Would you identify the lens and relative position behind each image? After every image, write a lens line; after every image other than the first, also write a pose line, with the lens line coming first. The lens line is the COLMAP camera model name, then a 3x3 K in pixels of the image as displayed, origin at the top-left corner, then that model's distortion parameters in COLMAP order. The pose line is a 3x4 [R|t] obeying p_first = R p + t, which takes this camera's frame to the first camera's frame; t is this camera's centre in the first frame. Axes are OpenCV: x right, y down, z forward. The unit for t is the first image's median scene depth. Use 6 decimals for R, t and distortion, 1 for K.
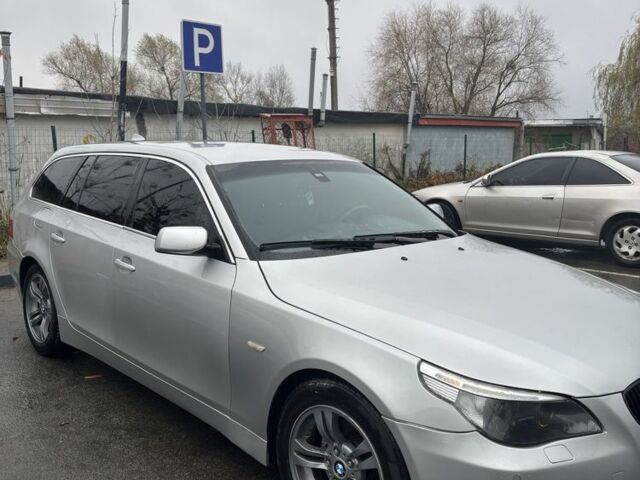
lens RADIAL K [[650.2, 0, 323.1], [0, 650.2, 238.2], [0, 0, 1]] dist [0.023179, -0.032522]
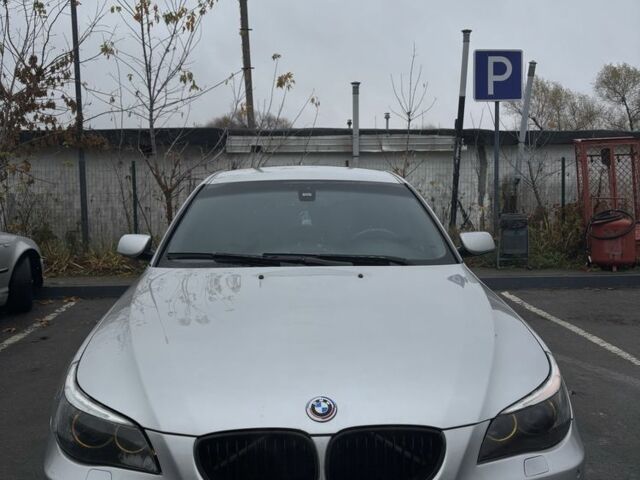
lens RADIAL K [[649.3, 0, 320.0], [0, 649.3, 240.0], [0, 0, 1]] dist [0.096005, -0.264031]
pose [[0.755762, 0.045716, -0.653249, 0.230553], [-0.081095, 0.996415, -0.024089, -0.002020], [0.649806, 0.071181, 0.756760, 0.092453]]
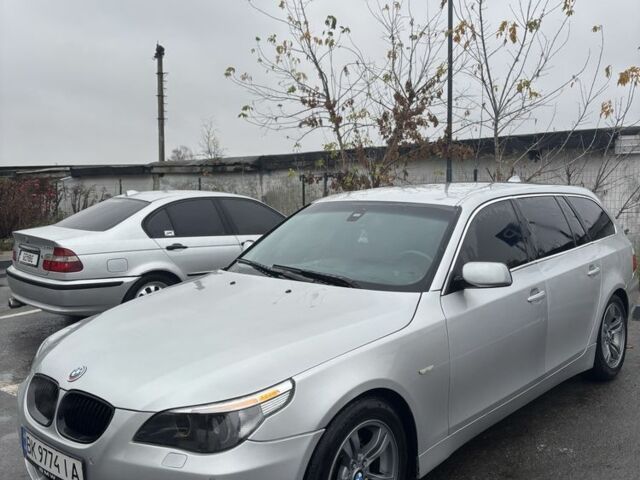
lens RADIAL K [[642.5, 0, 320.0], [0, 642.5, 240.0], [0, 0, 1]] dist [-0.014221, -0.012888]
pose [[0.062152, 0.080230, -0.994837, 0.372034], [-0.126872, 0.989313, 0.071858, -0.043635], [0.989970, 0.121751, 0.071666, 0.302237]]
